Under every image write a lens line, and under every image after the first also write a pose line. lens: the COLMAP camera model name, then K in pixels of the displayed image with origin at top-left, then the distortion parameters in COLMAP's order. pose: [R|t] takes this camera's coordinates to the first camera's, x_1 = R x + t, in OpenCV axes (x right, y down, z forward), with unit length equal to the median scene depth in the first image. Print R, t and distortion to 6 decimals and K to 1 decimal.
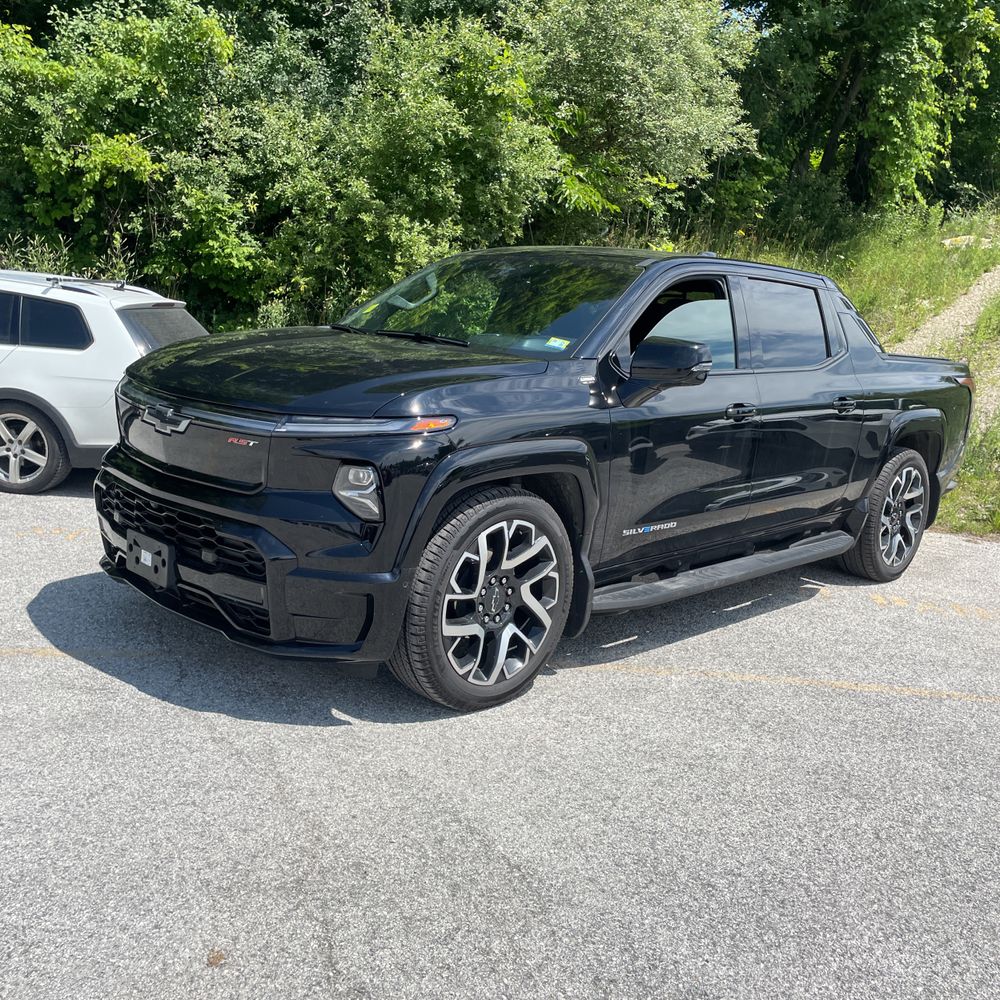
lens RADIAL K [[1008.9, 0, 503.1], [0, 1008.9, 497.5], [0, 0, 1]] dist [0.013544, 0.000000]
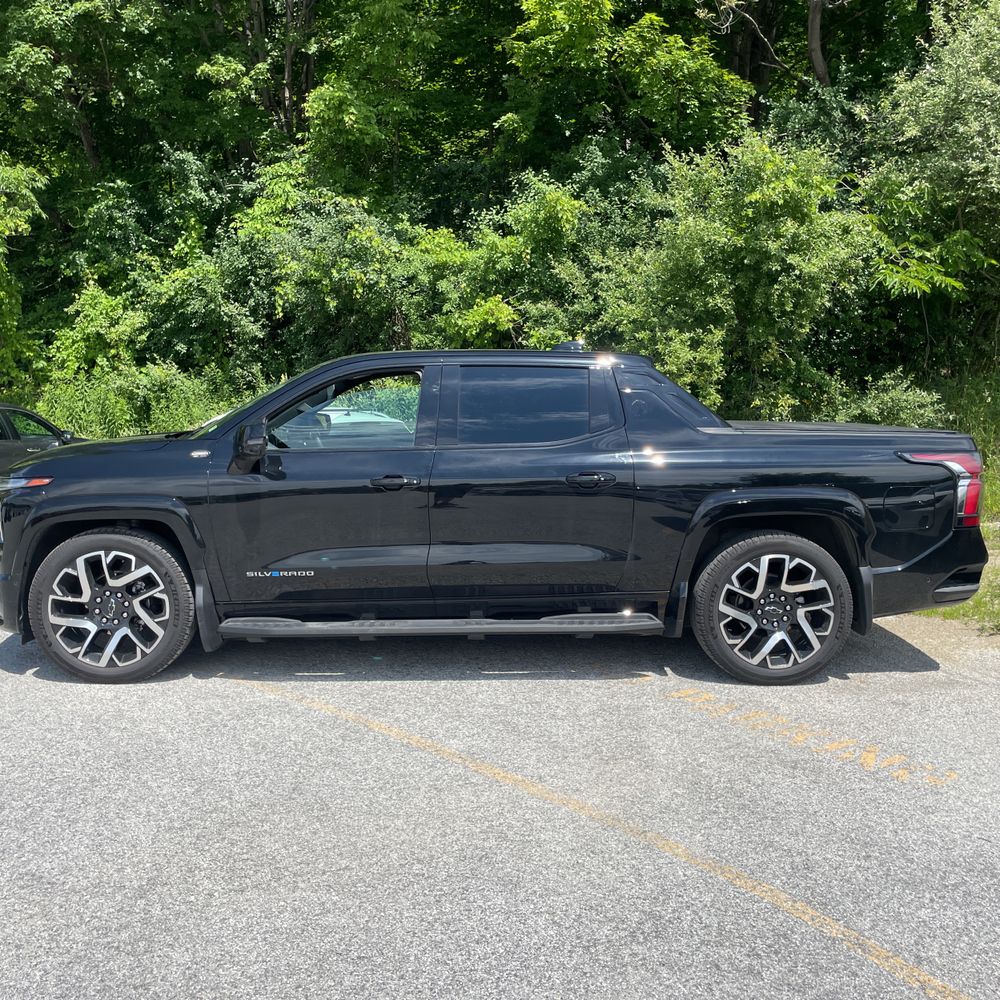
lens RADIAL K [[1008.9, 0, 533.3], [0, 1008.9, 511.0], [0, 0, 1]] dist [0.013544, 0.000000]
pose [[0.707567, 0.000874, -0.706646, 1.286047], [-0.079392, 0.993766, -0.078266, 0.027208], [0.702172, 0.111480, 0.703226, 0.357941]]
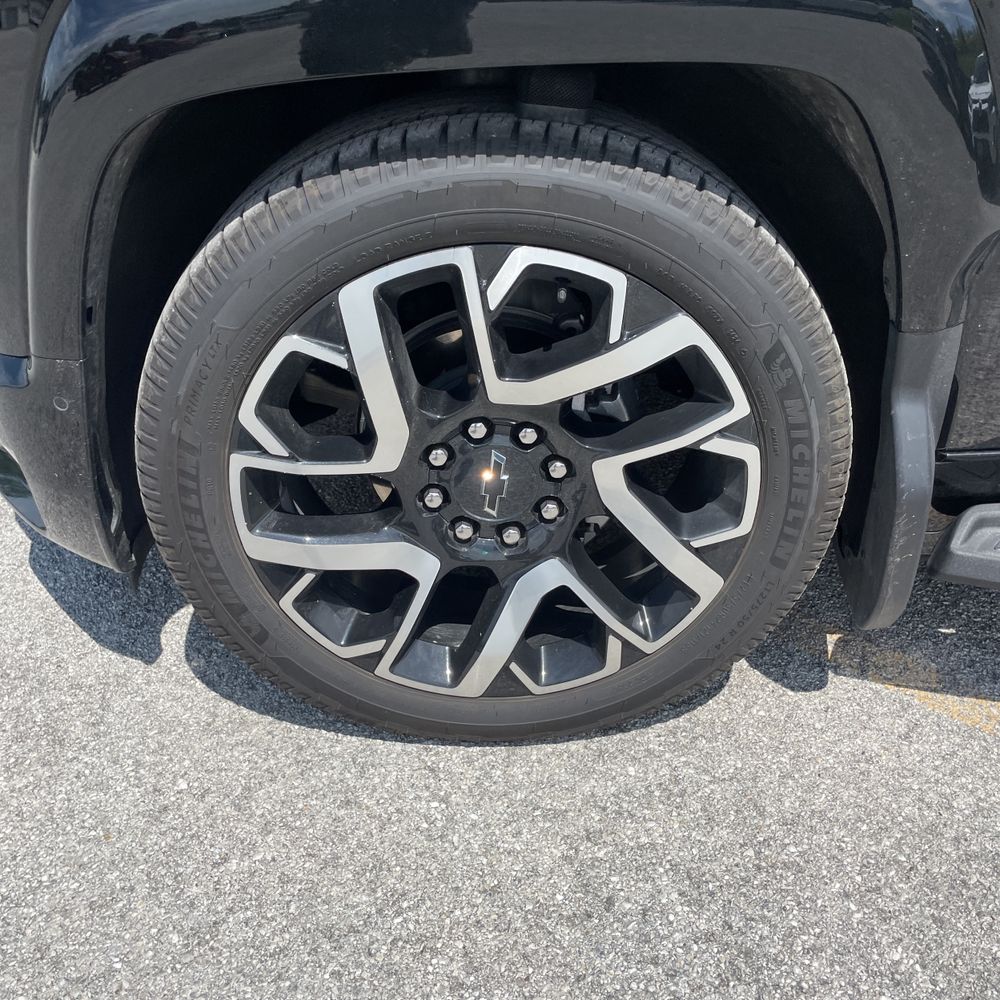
lens RADIAL K [[1008.9, 0, 517.4], [0, 1008.9, 539.6], [0, 0, 1]] dist [0.013544, 0.000000]
pose [[0.693229, 0.342688, -0.634033, 0.191540], [-0.063625, 0.905389, 0.419788, -0.019189], [0.717904, -0.250669, 0.649446, 0.709625]]
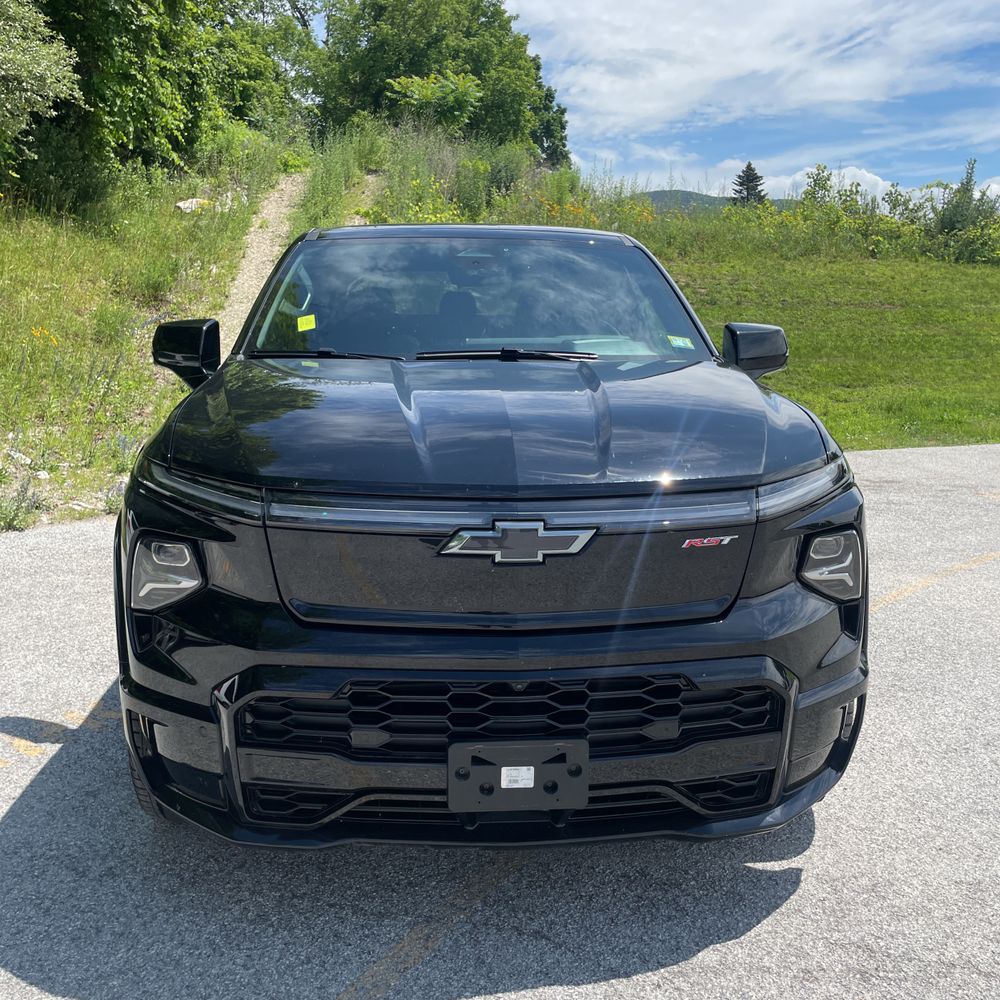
lens RADIAL K [[1008.9, 0, 519.7], [0, 1008.9, 499.6], [0, 0, 1]] dist [0.013544, 0.000000]
pose [[0.664242, -0.216129, 0.715591, -0.655463], [0.187524, 0.974857, 0.120367, -0.149628], [-0.723614, 0.054237, 0.688071, 0.520084]]
